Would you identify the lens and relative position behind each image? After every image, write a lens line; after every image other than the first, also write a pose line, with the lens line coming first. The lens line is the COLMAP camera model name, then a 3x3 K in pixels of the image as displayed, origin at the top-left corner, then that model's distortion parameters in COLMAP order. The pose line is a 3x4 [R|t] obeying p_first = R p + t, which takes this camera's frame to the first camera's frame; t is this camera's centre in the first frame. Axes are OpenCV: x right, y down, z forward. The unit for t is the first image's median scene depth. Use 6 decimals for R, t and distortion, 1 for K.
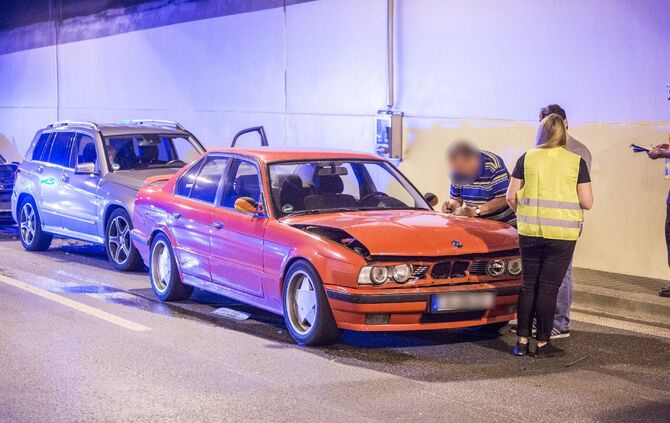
lens RADIAL K [[1365.9, 0, 332.2], [0, 1365.9, 241.6], [0, 0, 1]] dist [-0.295601, 0.000000]
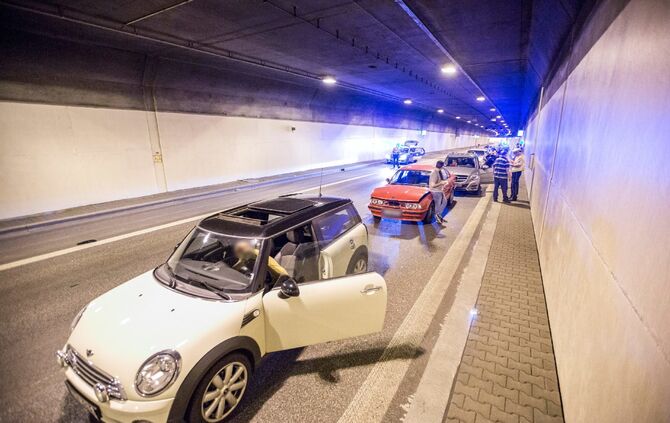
lens RADIAL K [[302.1, 0, 339.1], [0, 302.1, 219.7], [0, 0, 1]] dist [-0.032377, 0.005855]
pose [[0.507439, 0.221628, -0.832698, 0.466730], [-0.074043, 0.973998, 0.214115, -0.067761], [0.858501, -0.046994, 0.510655, 0.291425]]
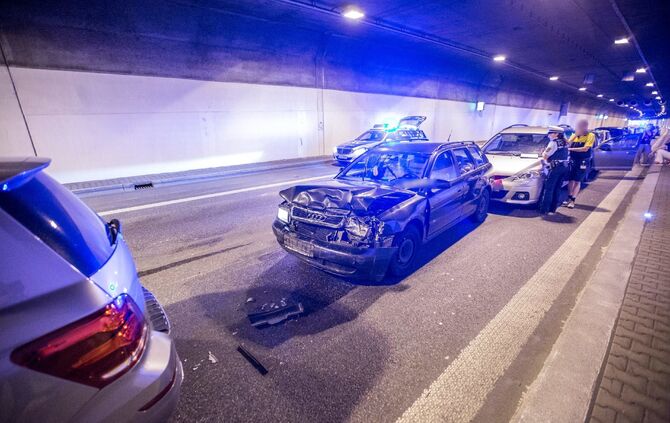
lens RADIAL K [[303.5, 0, 335.4], [0, 303.5, 219.7], [0, 0, 1]] dist [-0.038125, 0.010666]
pose [[0.221493, 0.281531, -0.933639, -0.115567], [-0.066917, 0.959550, 0.273470, -0.114792], [0.972863, 0.001905, 0.231373, 1.287118]]
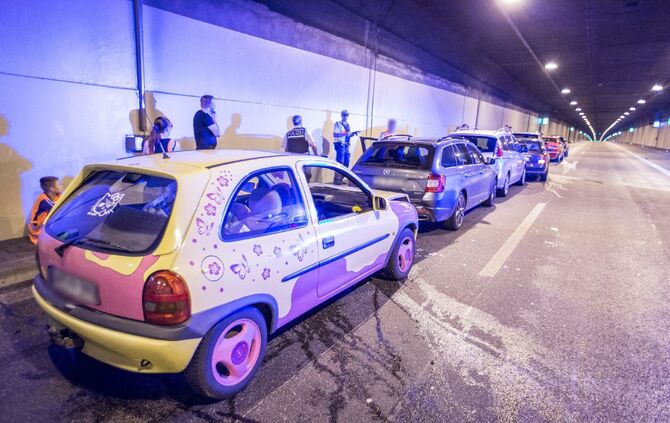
lens RADIAL K [[420.4, 0, 334.6], [0, 420.4, 218.0], [0, 0, 1]] dist [-0.000816, 0.016524]
pose [[-0.480601, -0.199193, 0.854017, -1.108367], [0.050770, 0.965907, 0.253861, -0.206189], [-0.875469, 0.165365, -0.454103, 2.350726]]
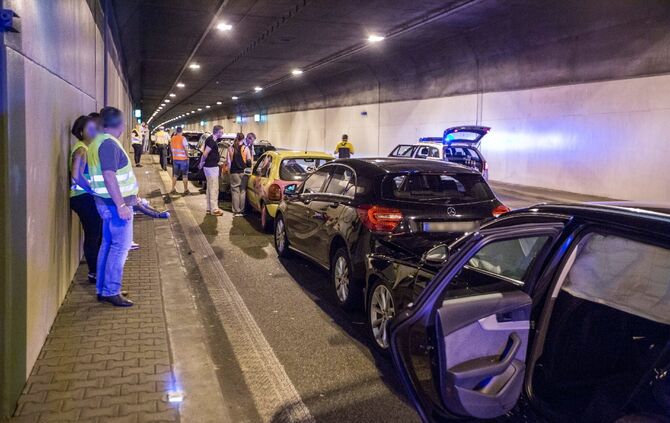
lens RADIAL K [[628.2, 0, 343.2], [0, 628.2, 199.2], [0, 0, 1]] dist [0.051068, 0.000000]
pose [[-0.977940, -0.052730, 0.202119, -1.102254], [-0.013228, 0.981305, 0.192006, -0.282238], [-0.208465, 0.185097, -0.960355, 3.046312]]
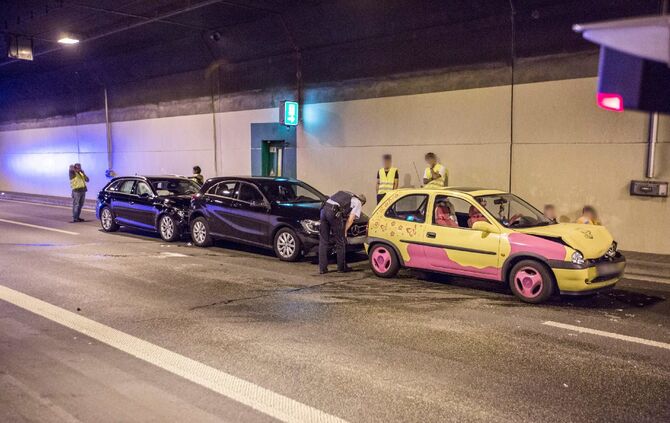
lens RADIAL K [[628.2, 0, 339.1], [0, 628.2, 218.4], [0, 0, 1]] dist [0.051068, 0.000000]
pose [[0.960280, -0.036828, 0.276596, -1.179821], [0.034099, 0.999311, 0.014670, -0.168828], [-0.276946, -0.004656, 0.960874, 1.702194]]
